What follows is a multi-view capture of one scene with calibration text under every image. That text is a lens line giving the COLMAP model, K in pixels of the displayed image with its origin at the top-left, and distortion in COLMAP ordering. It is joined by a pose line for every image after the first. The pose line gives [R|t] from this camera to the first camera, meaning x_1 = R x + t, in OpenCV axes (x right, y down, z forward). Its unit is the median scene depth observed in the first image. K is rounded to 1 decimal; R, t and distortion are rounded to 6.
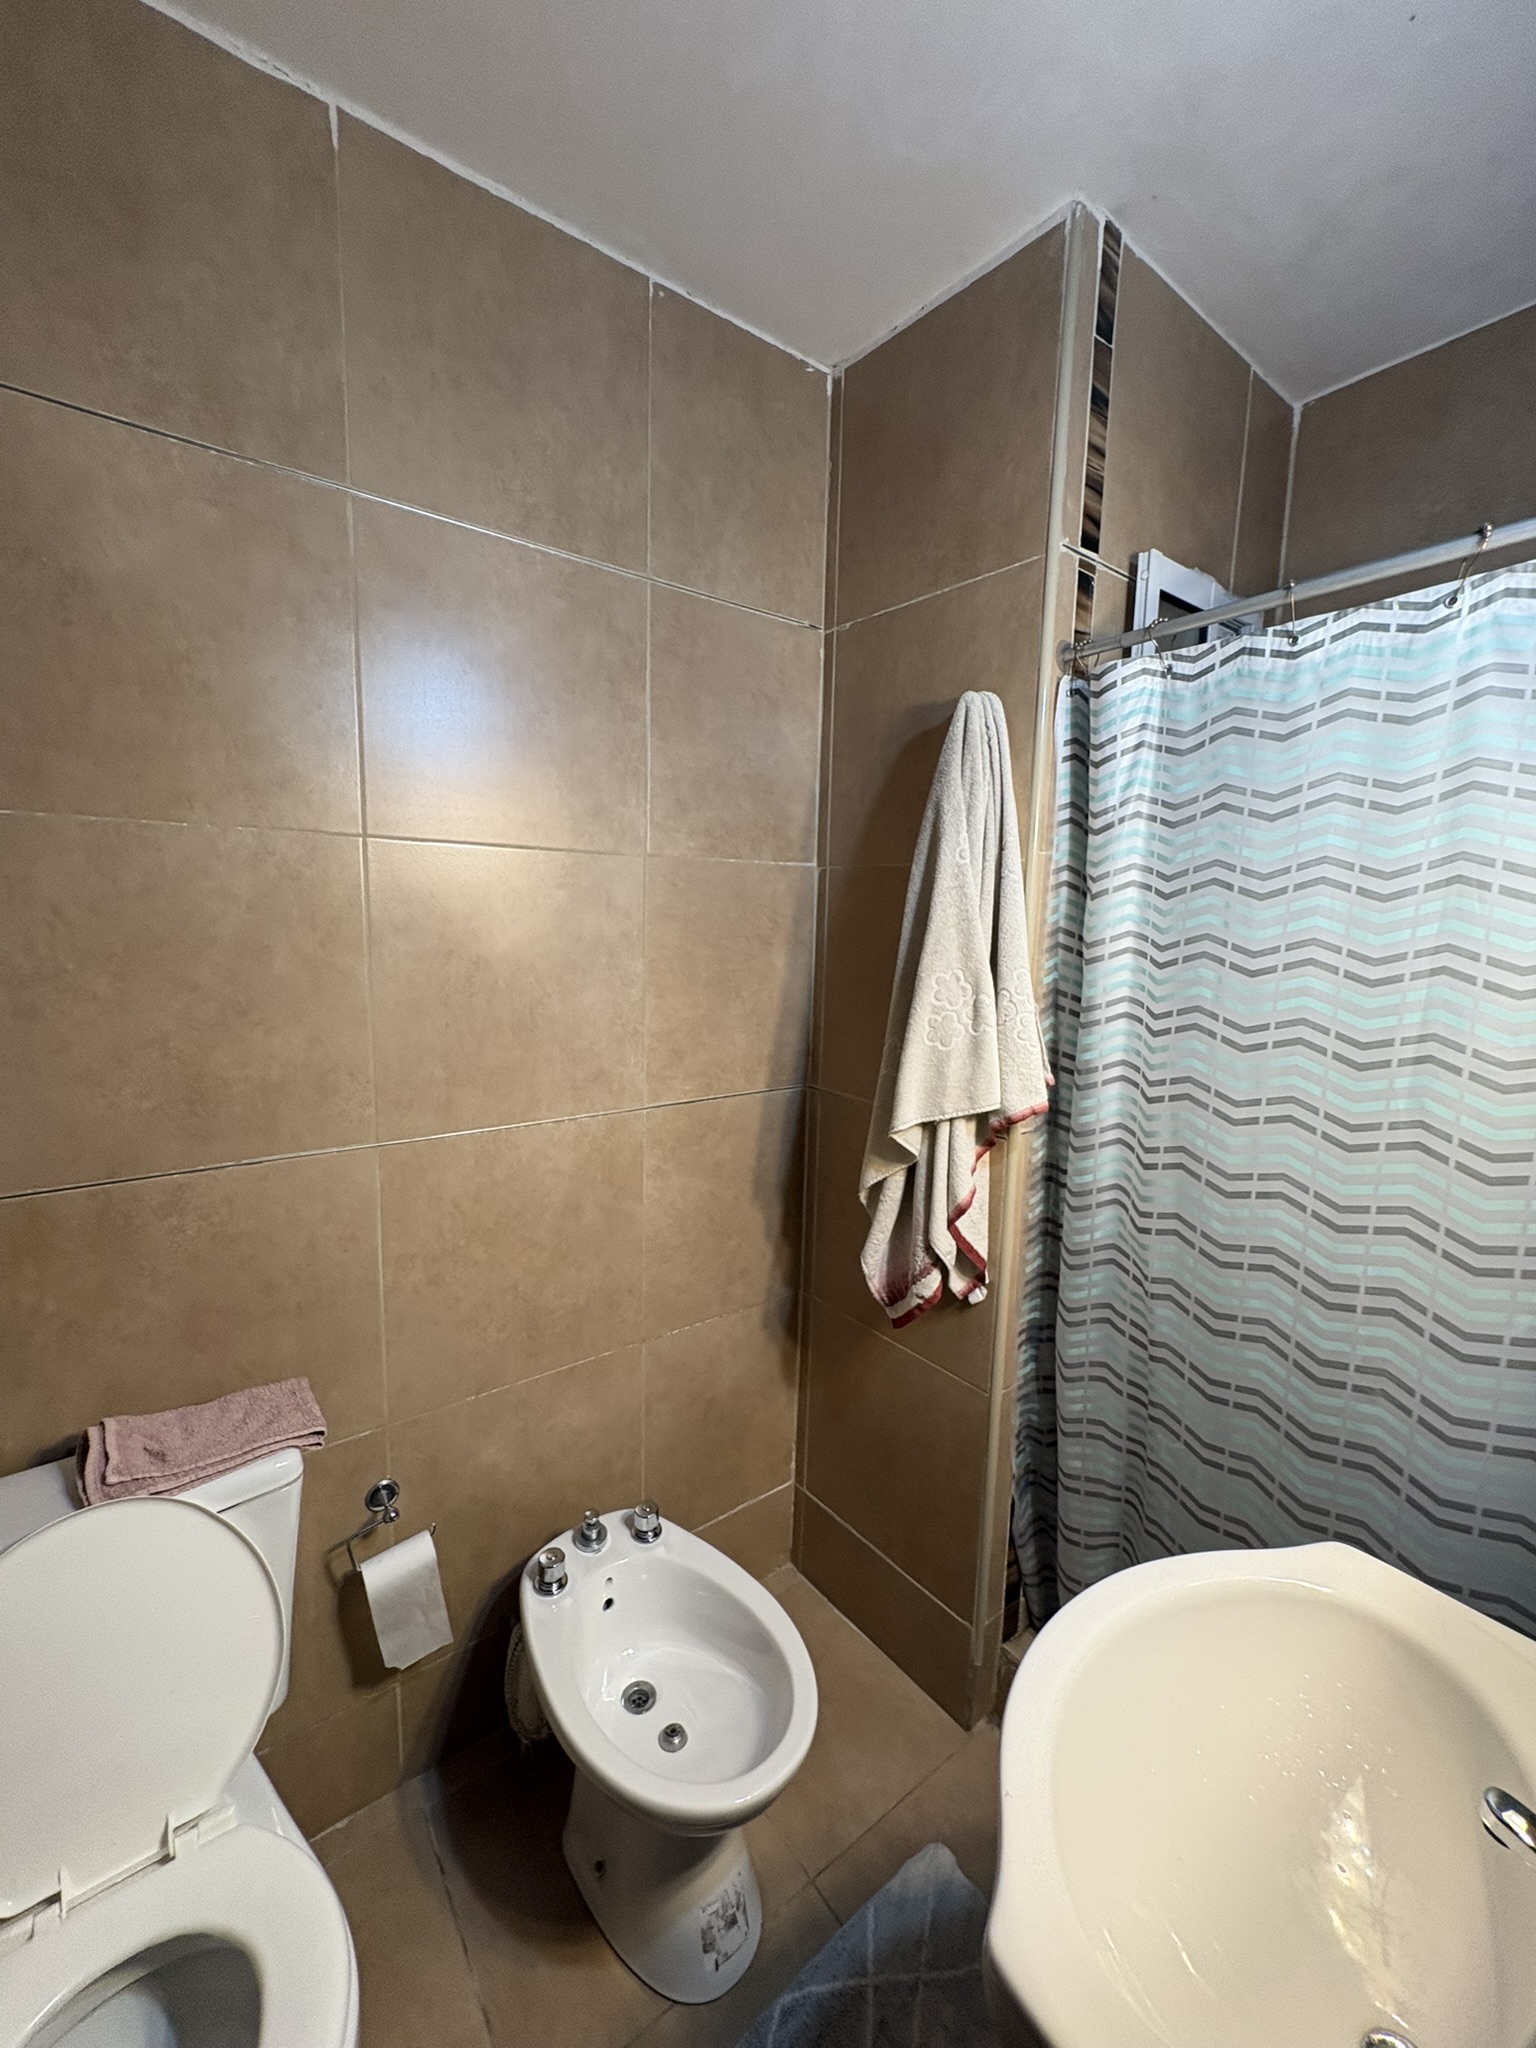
lens RADIAL K [[816.2, 0, 772.5], [0, 816.2, 1019.7], [0, 0, 1]] dist [0.001315, -0.000088]
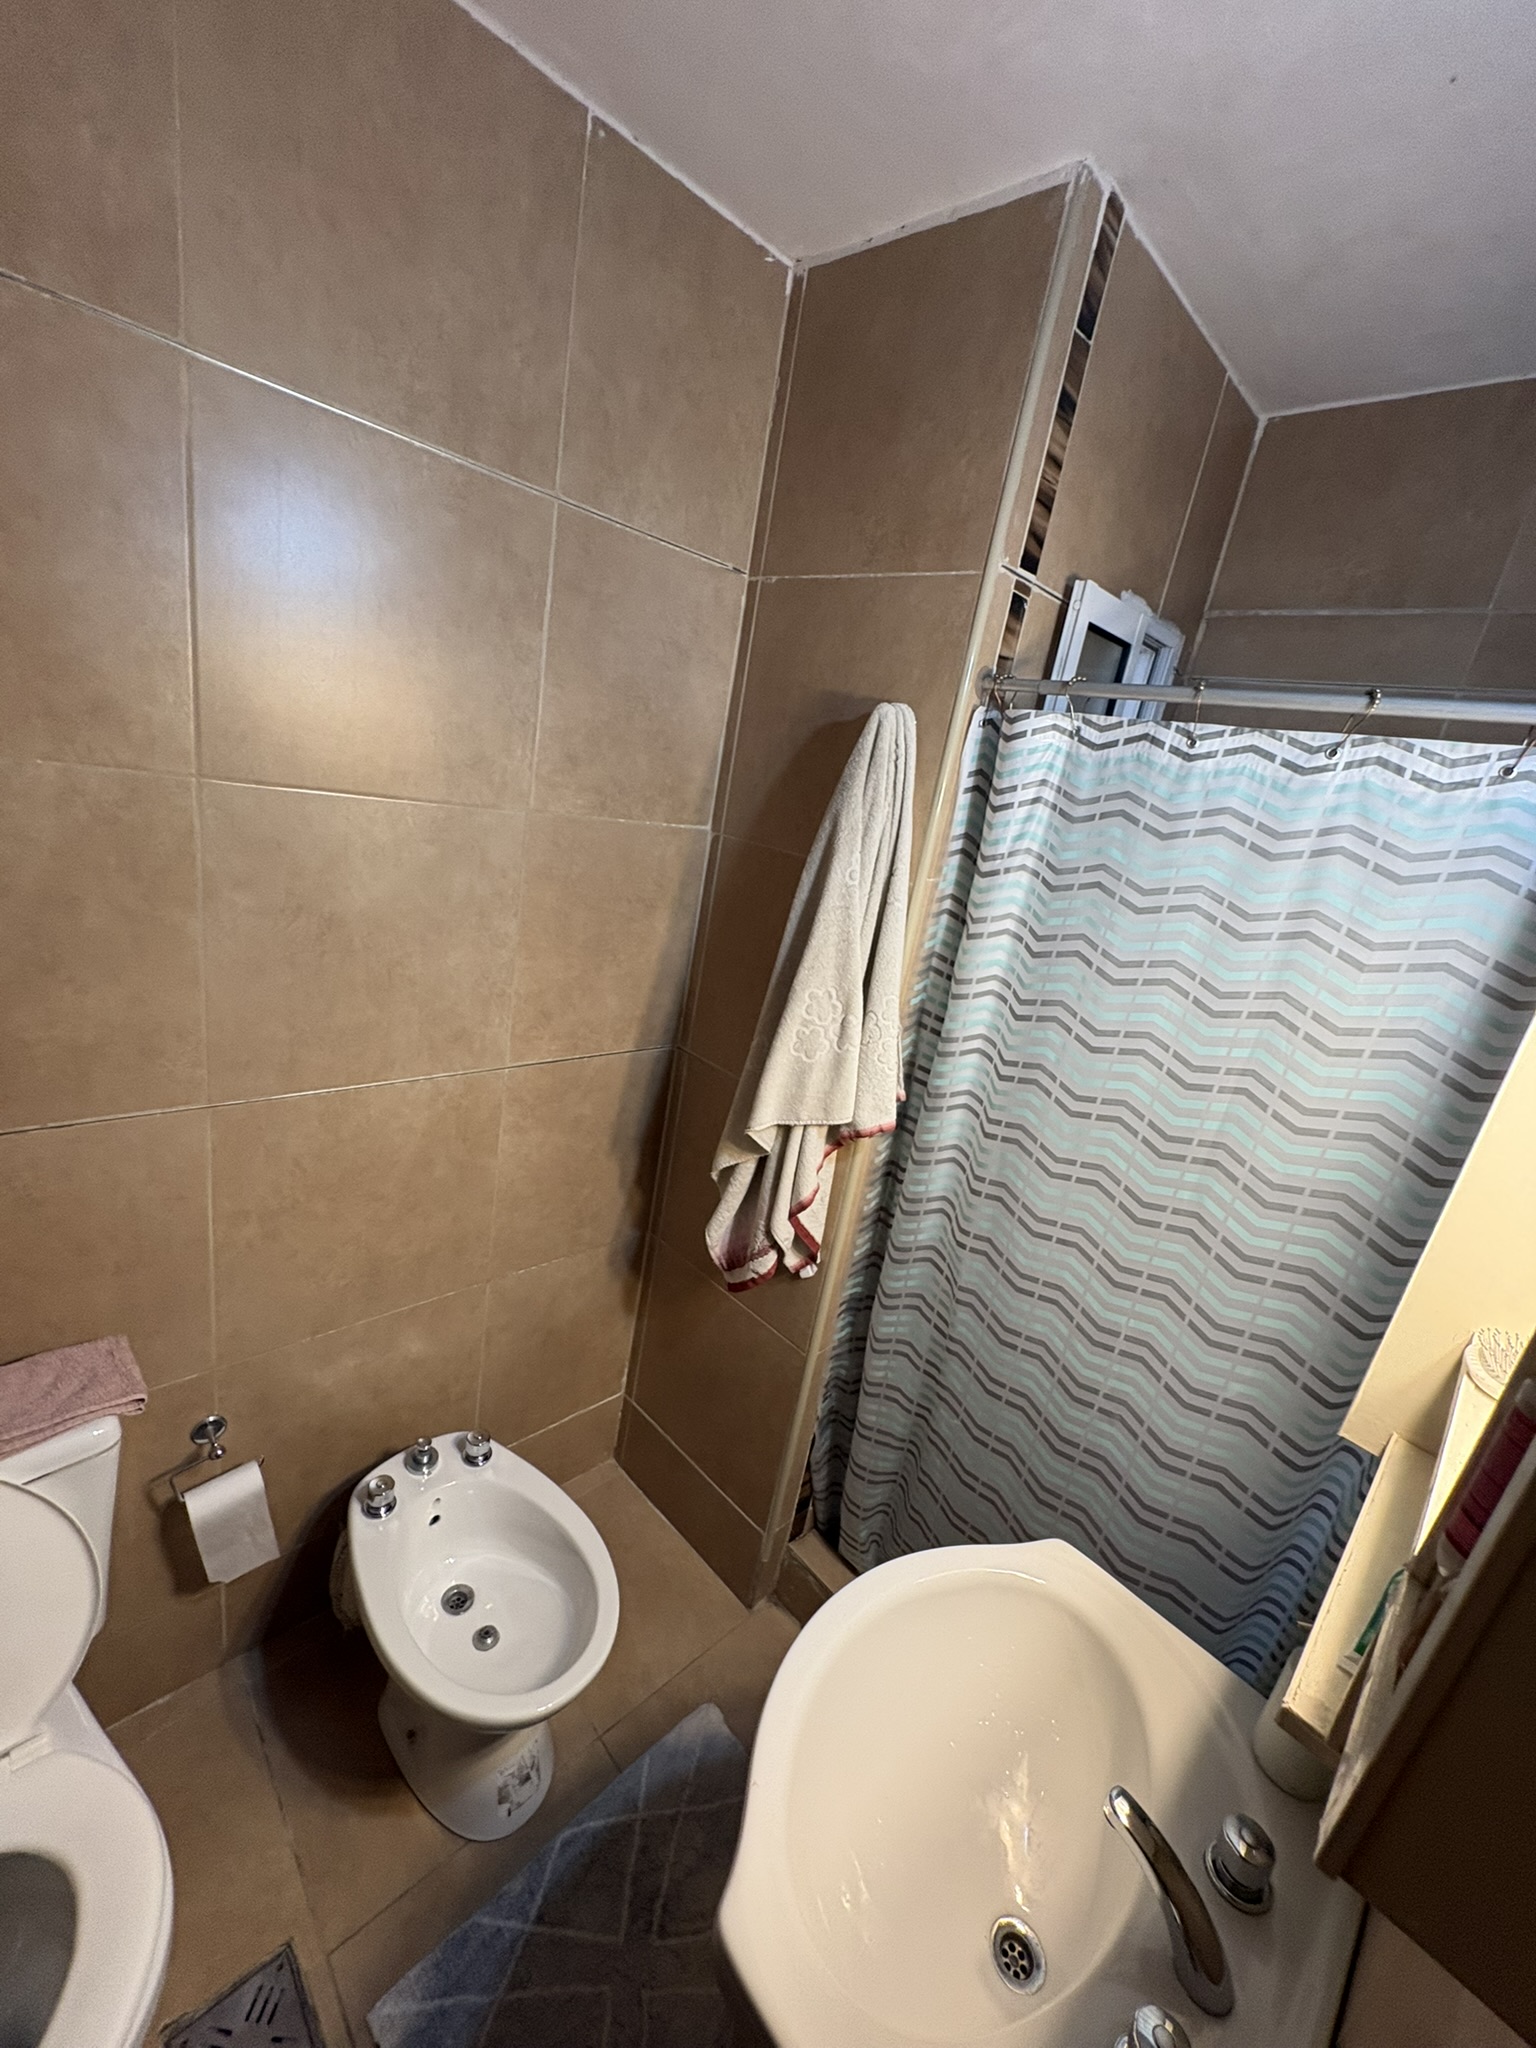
lens RADIAL K [[816.2, 0, 772.5], [0, 816.2, 1019.7], [0, 0, 1]] dist [0.001315, -0.000088]
pose [[0.982595, 0.106356, 0.152300, 0.003416], [-0.131531, 0.977294, 0.166122, -0.182701], [-0.131173, -0.183263, 0.974273, 0.009182]]
